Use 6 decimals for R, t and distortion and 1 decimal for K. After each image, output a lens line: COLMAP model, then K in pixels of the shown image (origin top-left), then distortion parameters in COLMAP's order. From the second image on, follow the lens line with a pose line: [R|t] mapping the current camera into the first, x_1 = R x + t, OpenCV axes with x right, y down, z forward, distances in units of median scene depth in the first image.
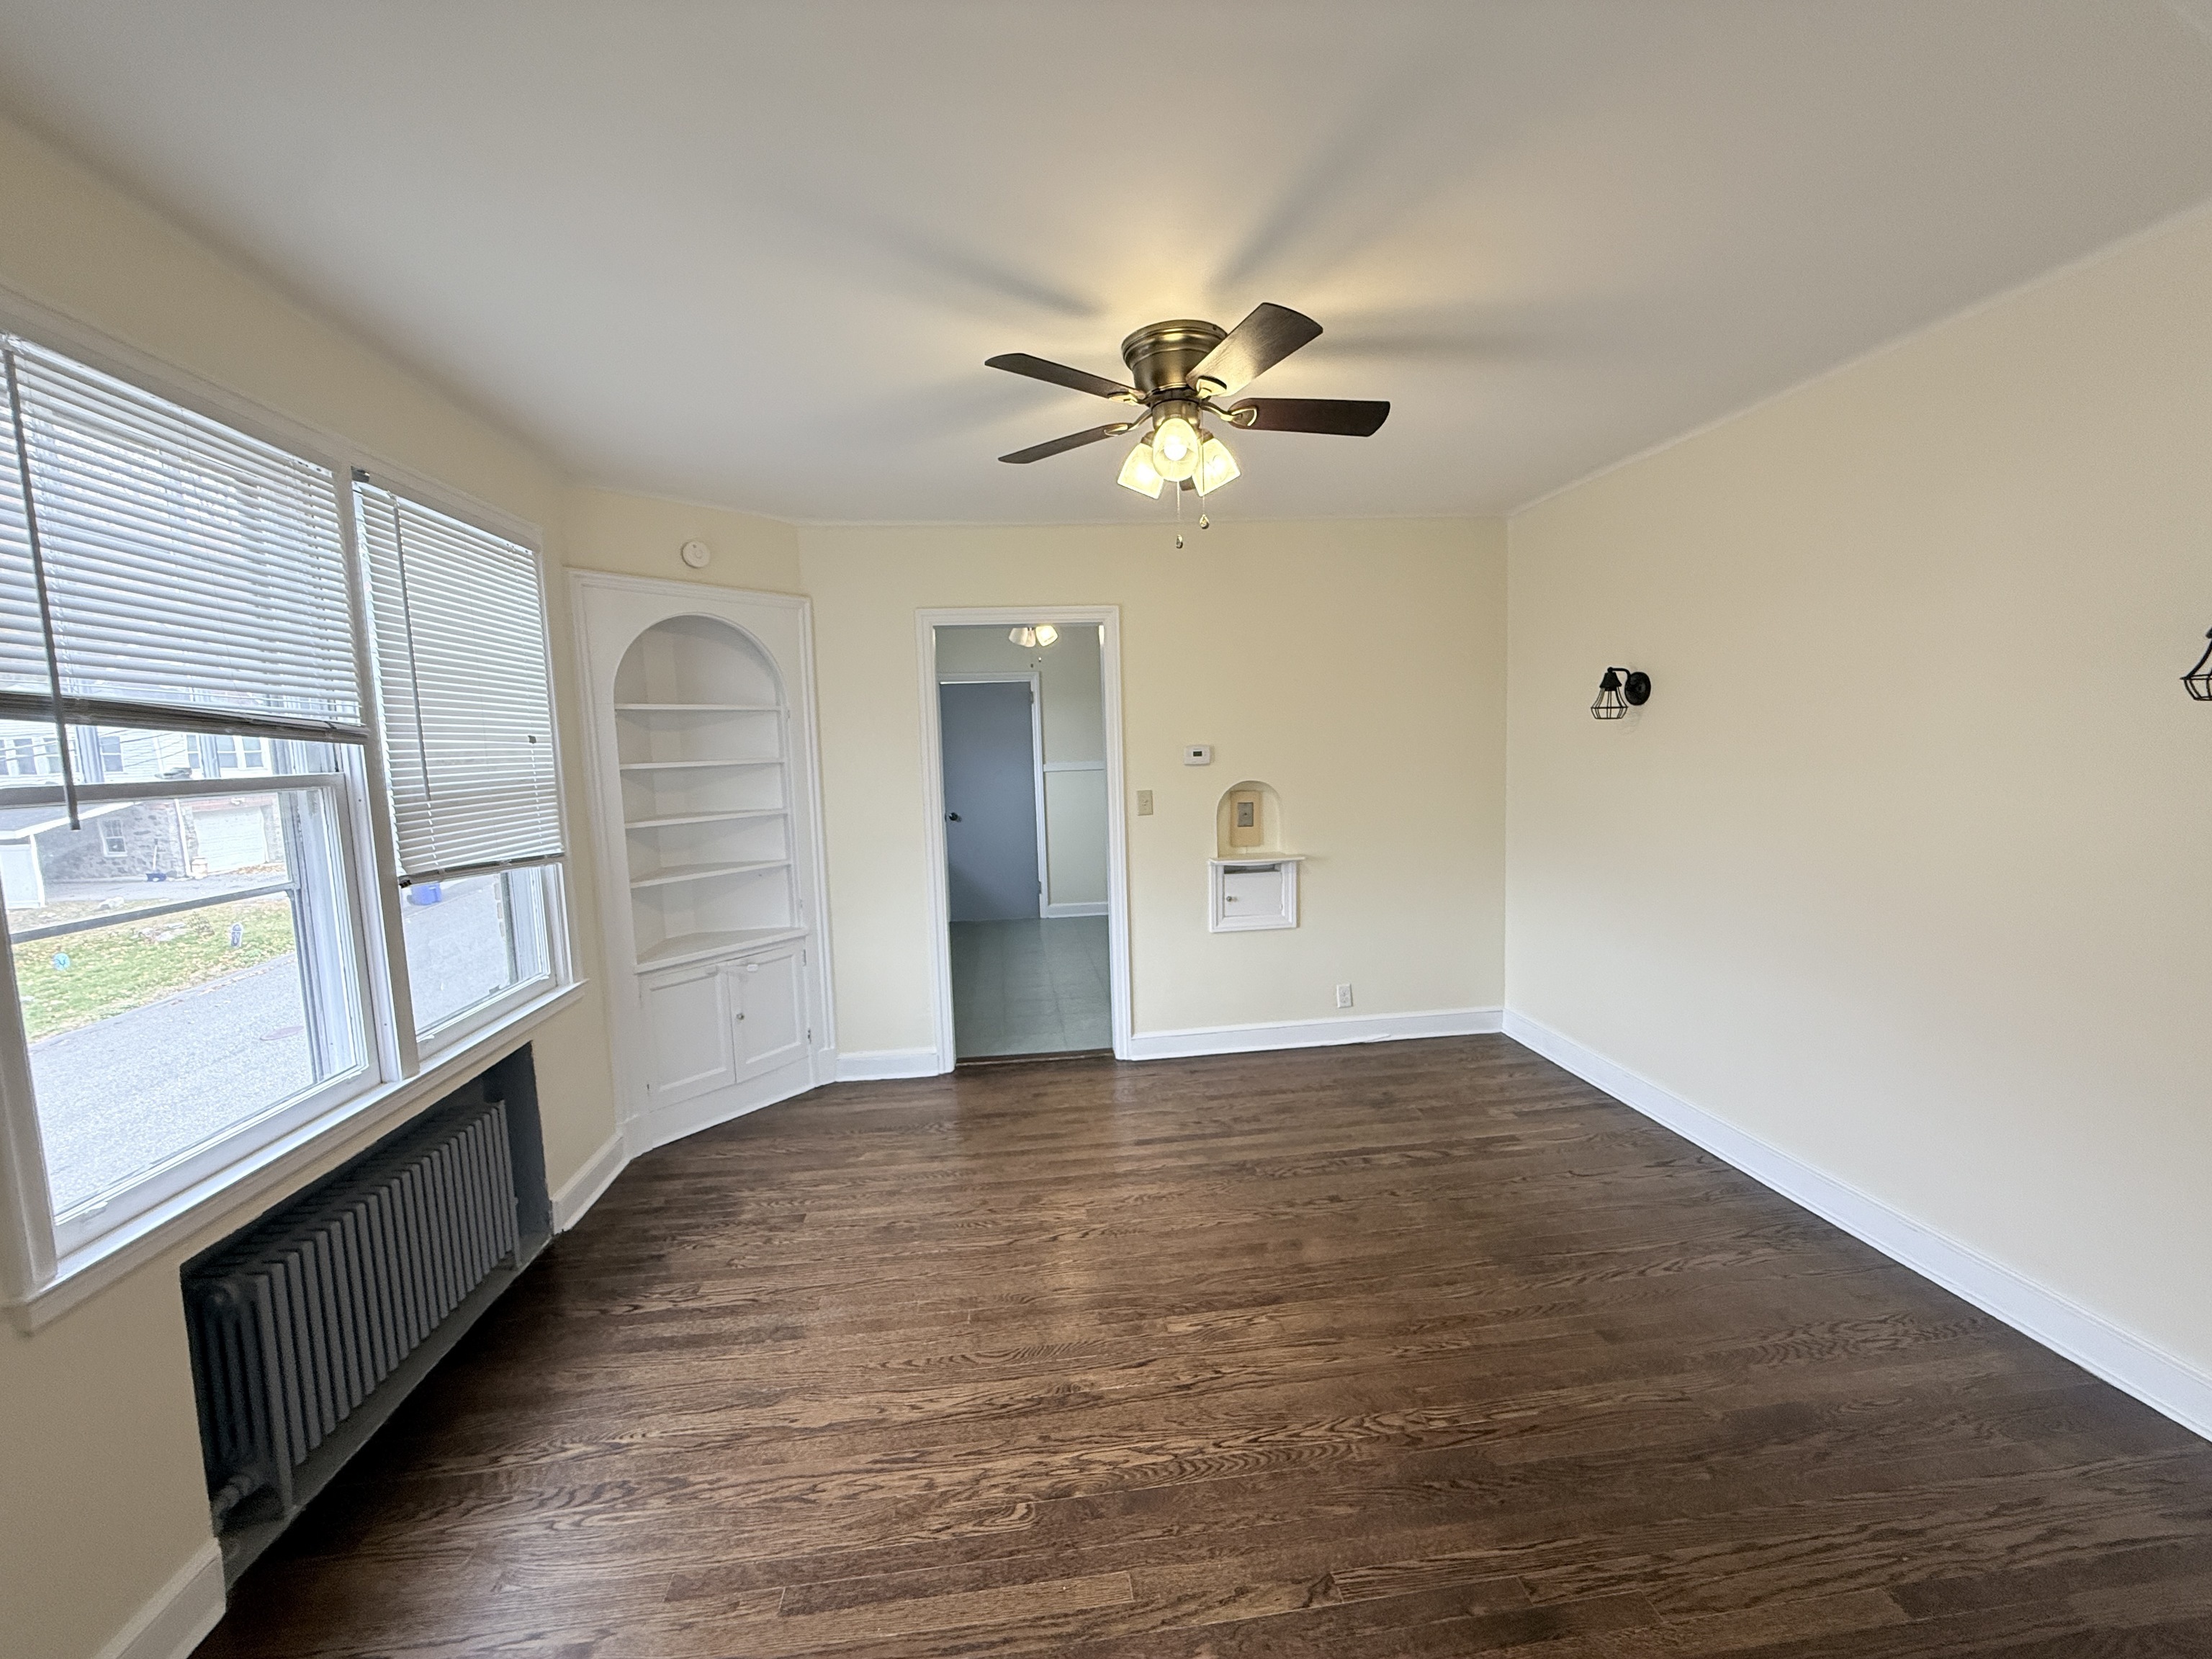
lens RADIAL K [[875.6, 0, 1098.5], [0, 875.6, 834.6], [0, 0, 1]] dist [-0.002381, 0.000351]
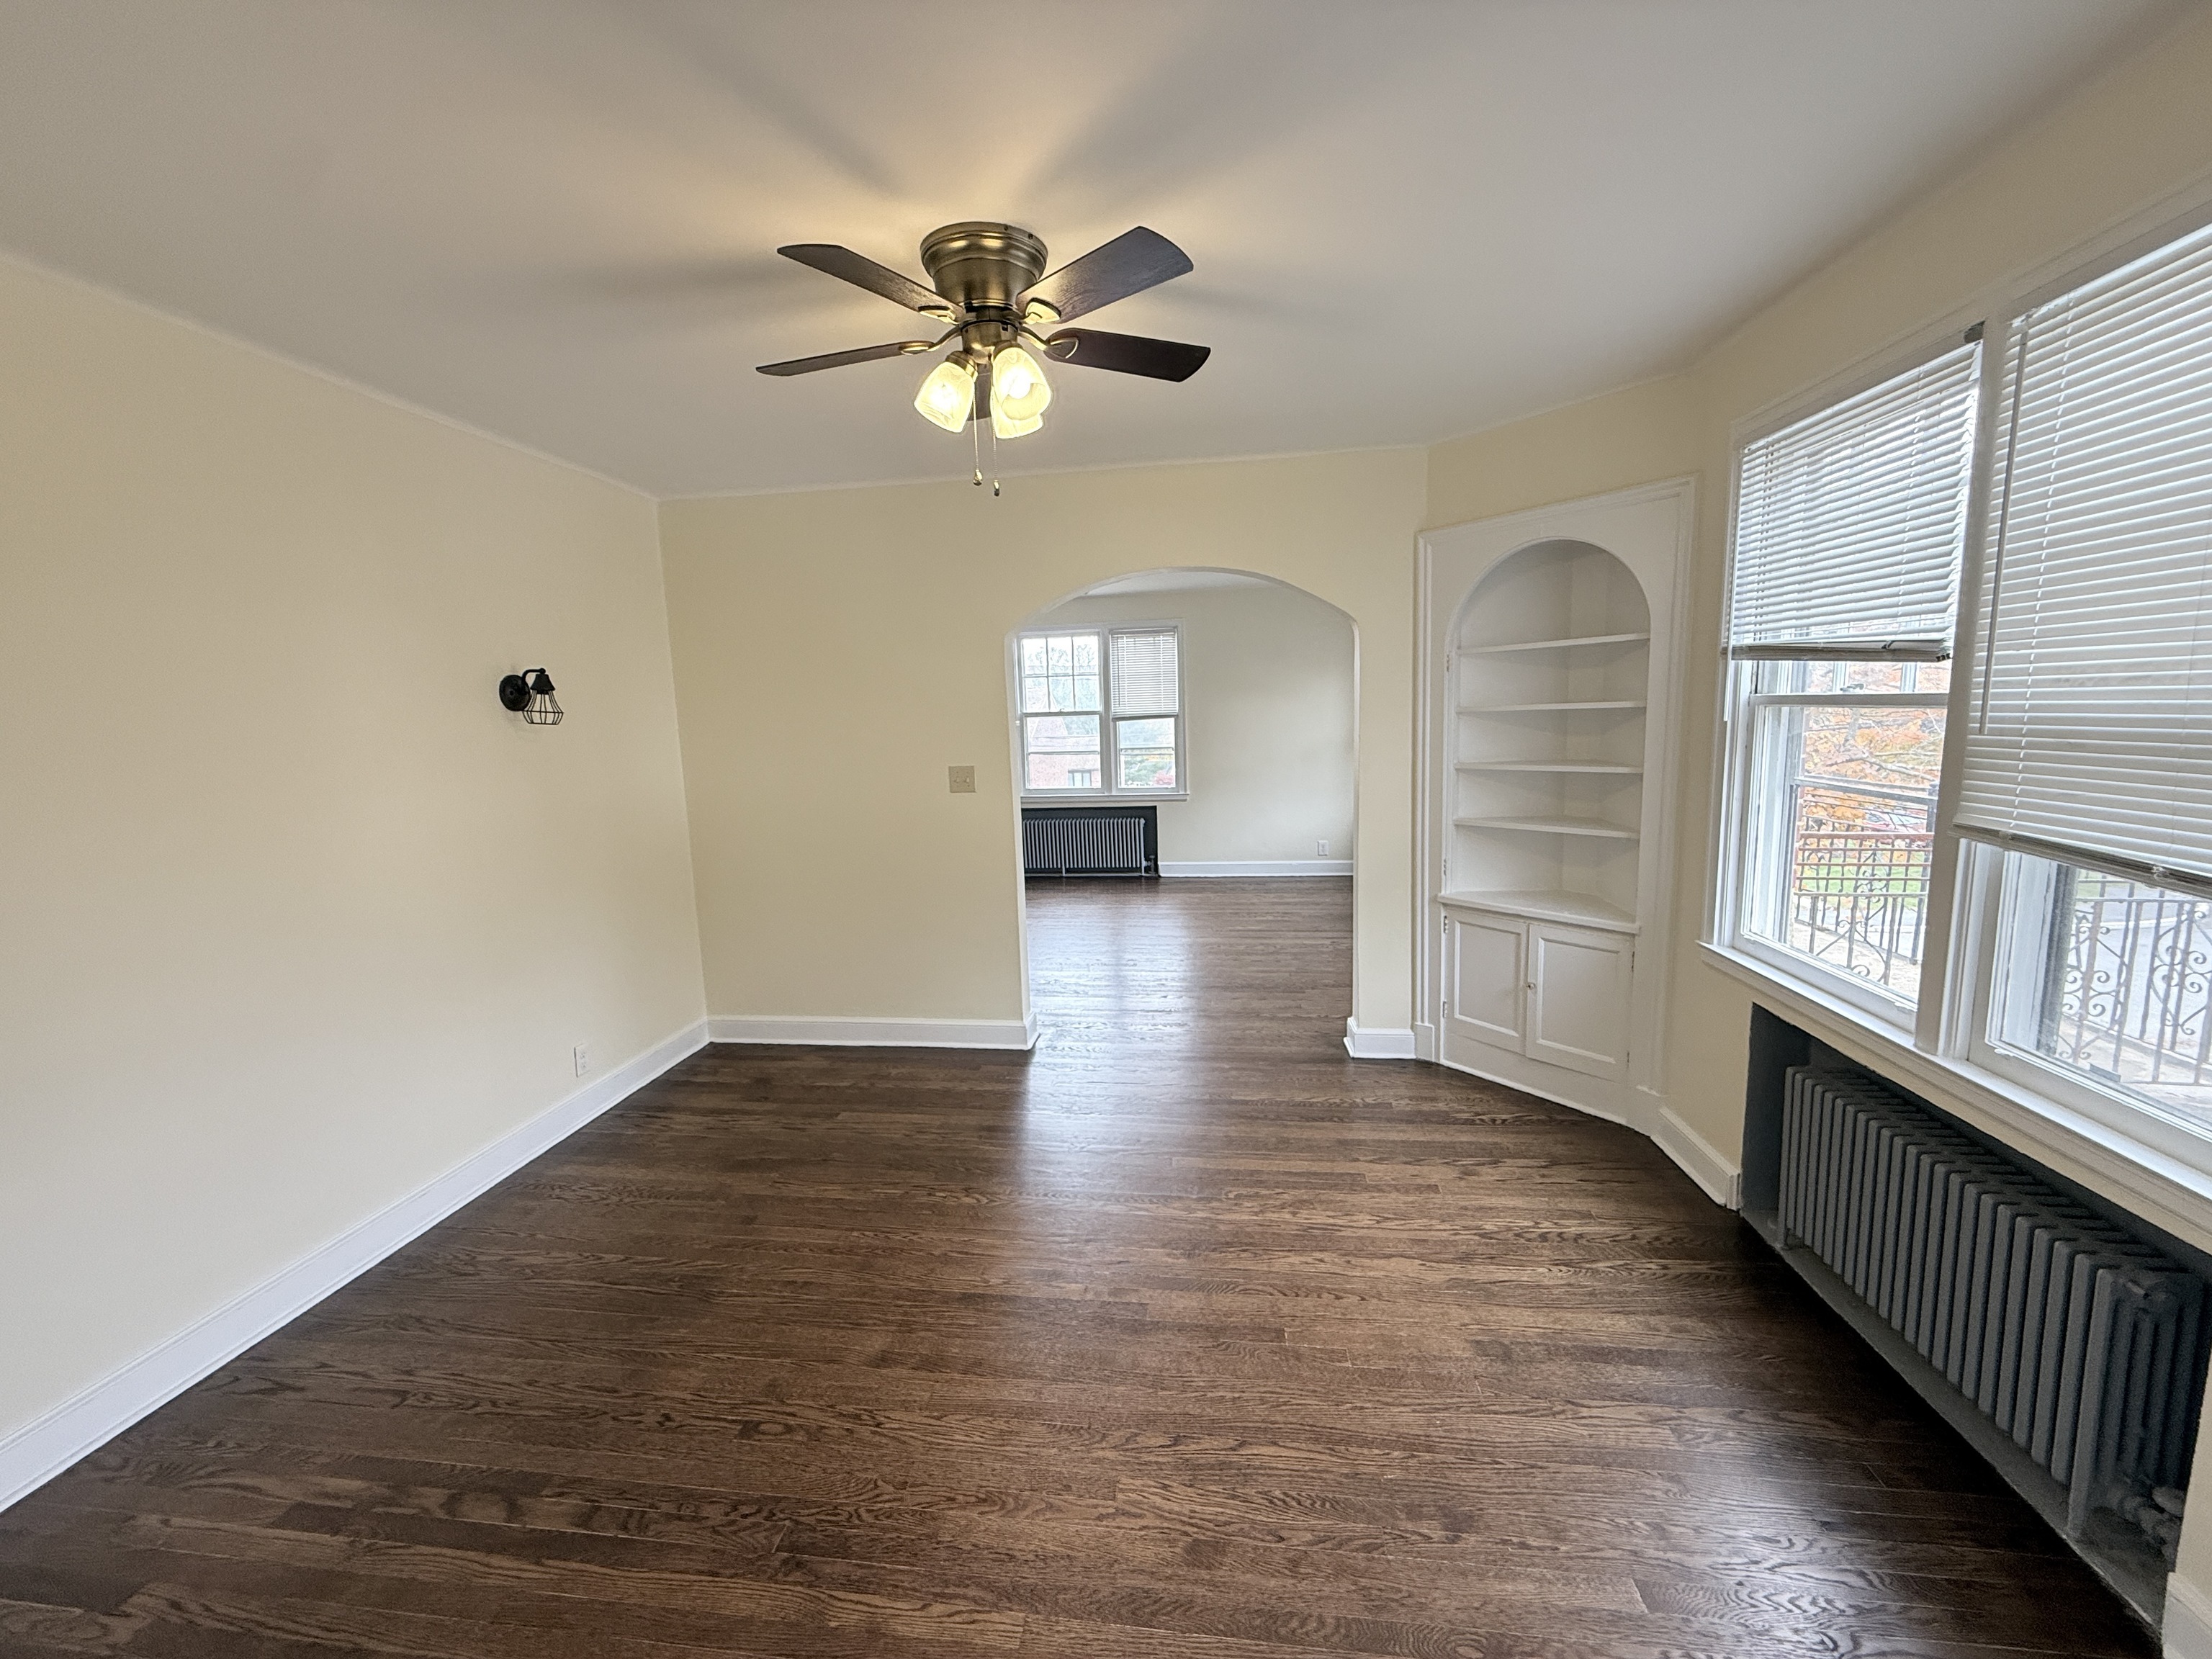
lens RADIAL K [[875.6, 0, 1092.1], [0, 875.6, 823.5], [0, 0, 1]] dist [-0.002381, 0.000351]
pose [[-0.965735, 0.030892, 0.257686, -0.214139], [0.091147, 0.970015, 0.225305, -0.198791], [-0.243000, 0.241072, -0.939593, 1.867647]]
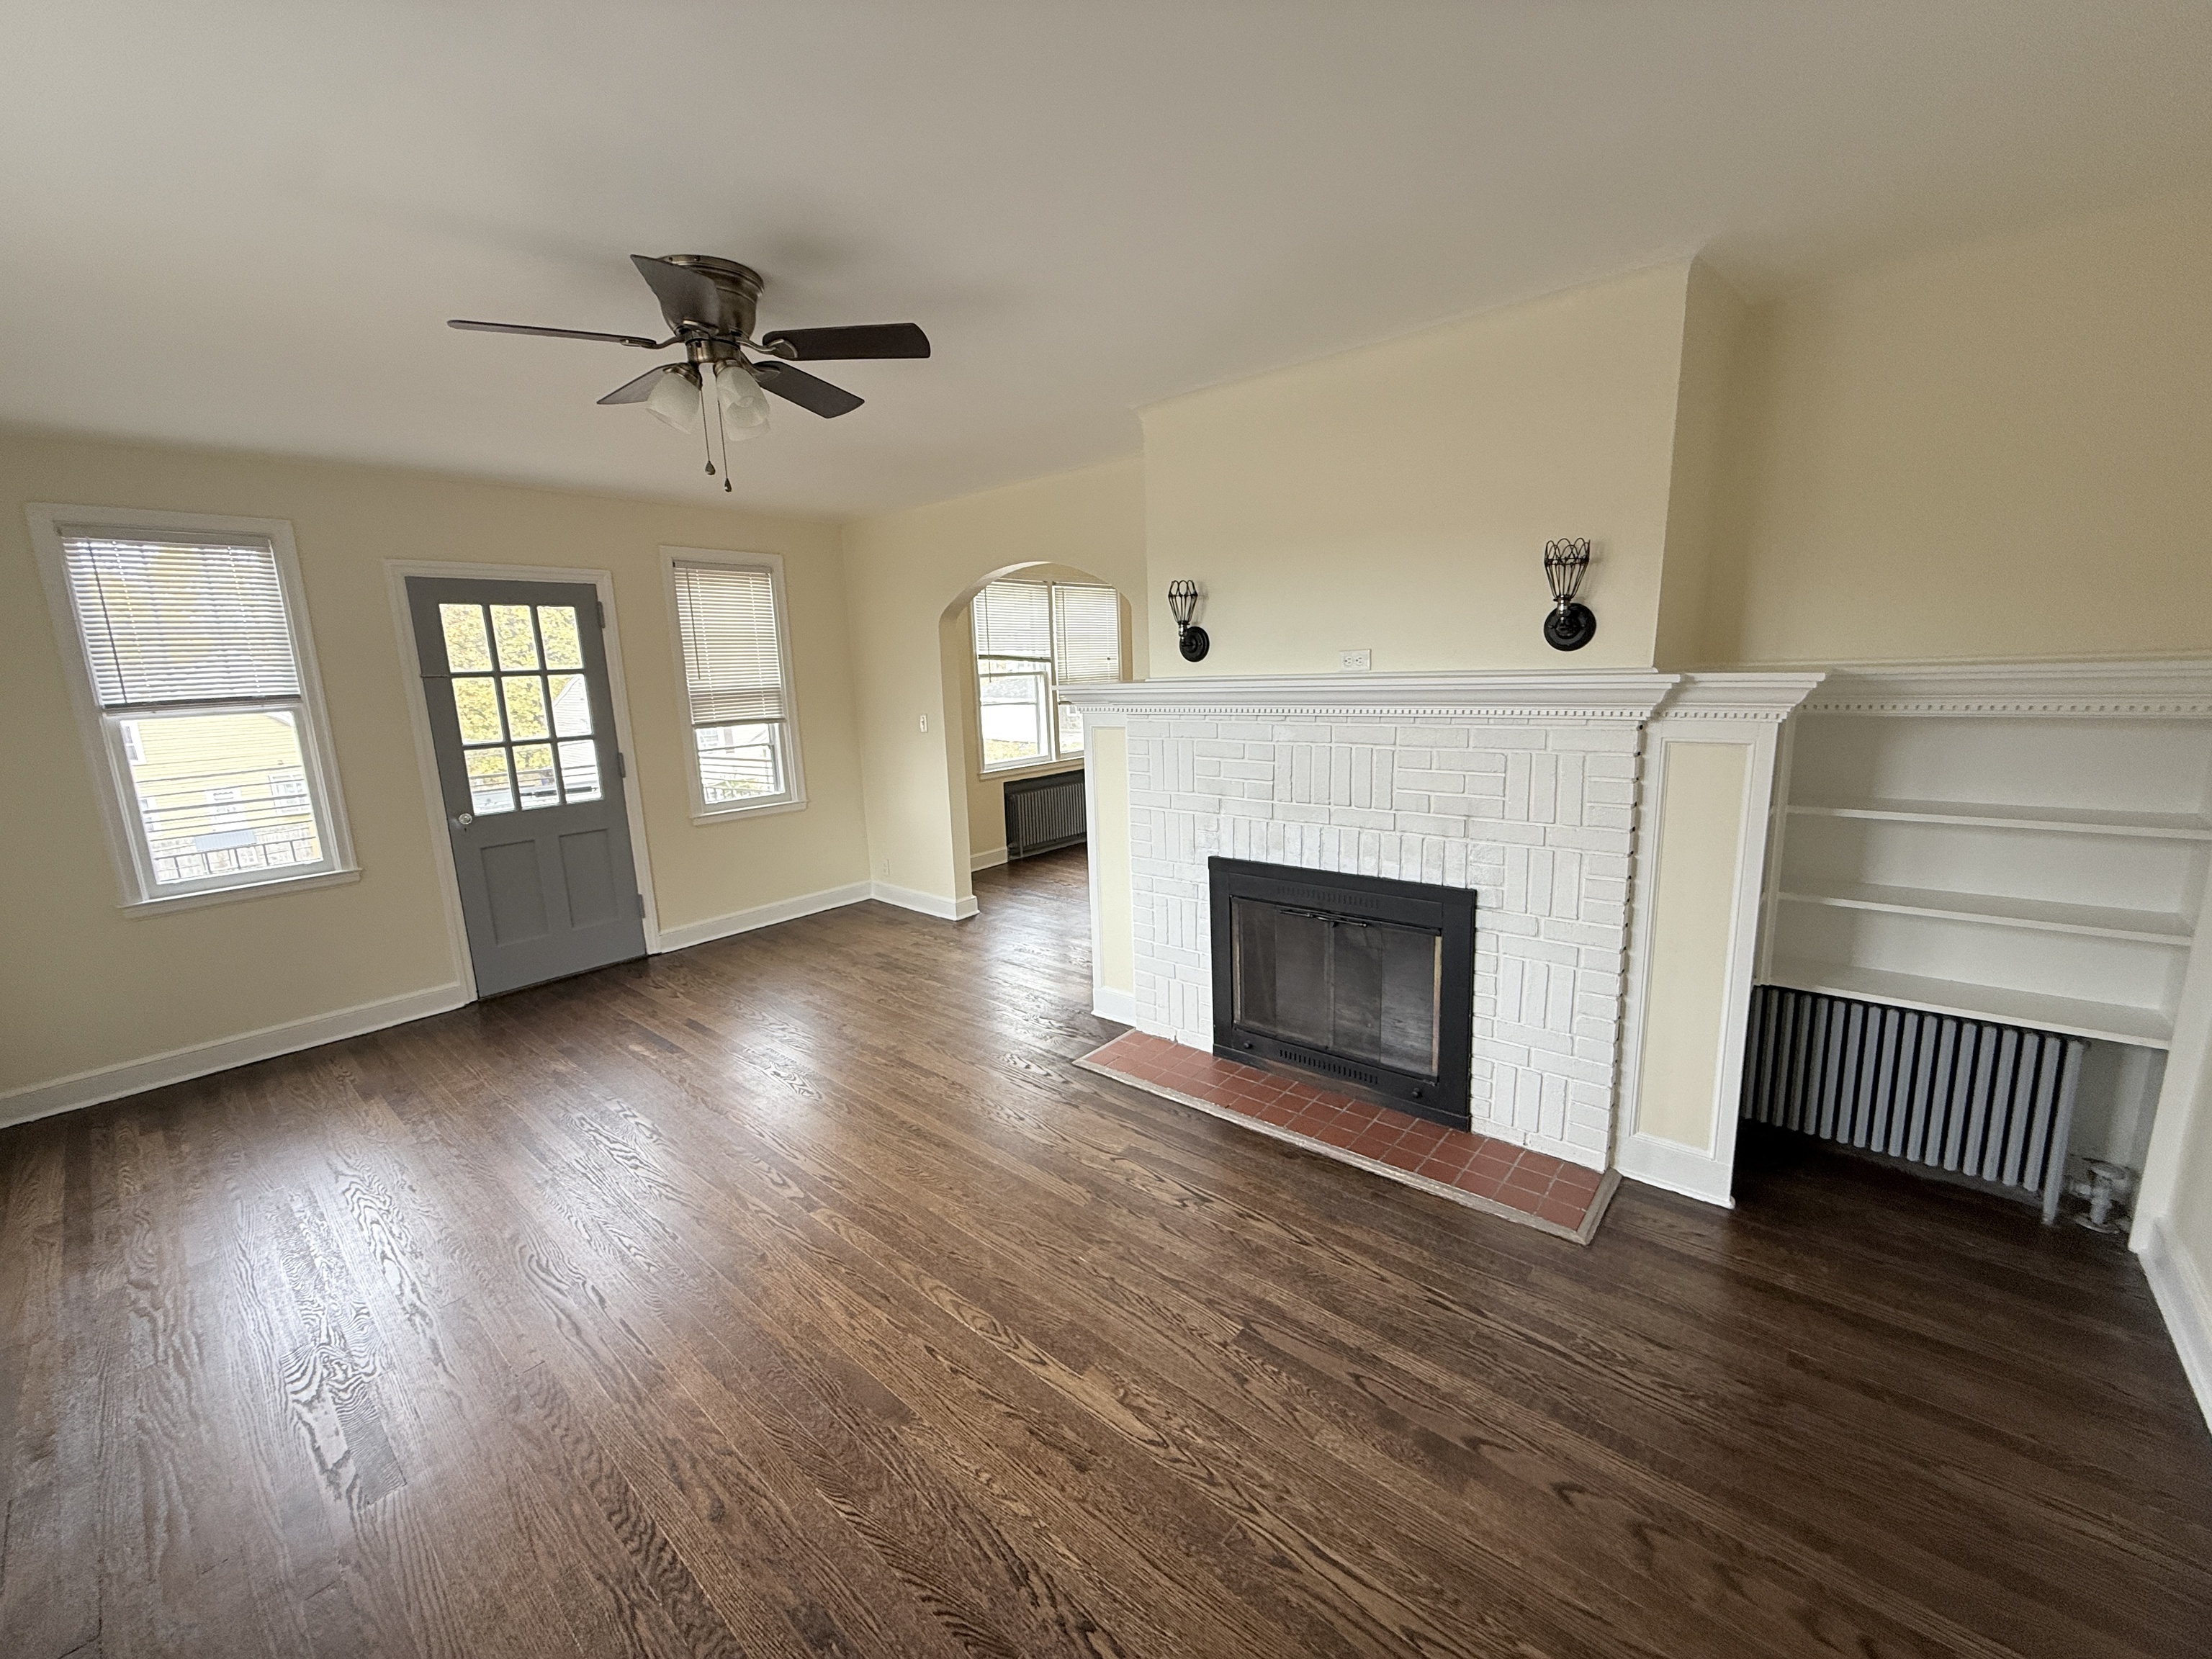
lens RADIAL K [[875.6, 0, 1097.0], [0, 875.6, 818.6], [0, 0, 1]] dist [-0.002381, 0.000351]
pose [[0.681003, 0.133877, -0.719938, 1.749218], [-0.064358, 0.990284, 0.123272, 0.066694], [0.729447, -0.037615, 0.683003, -1.189567]]
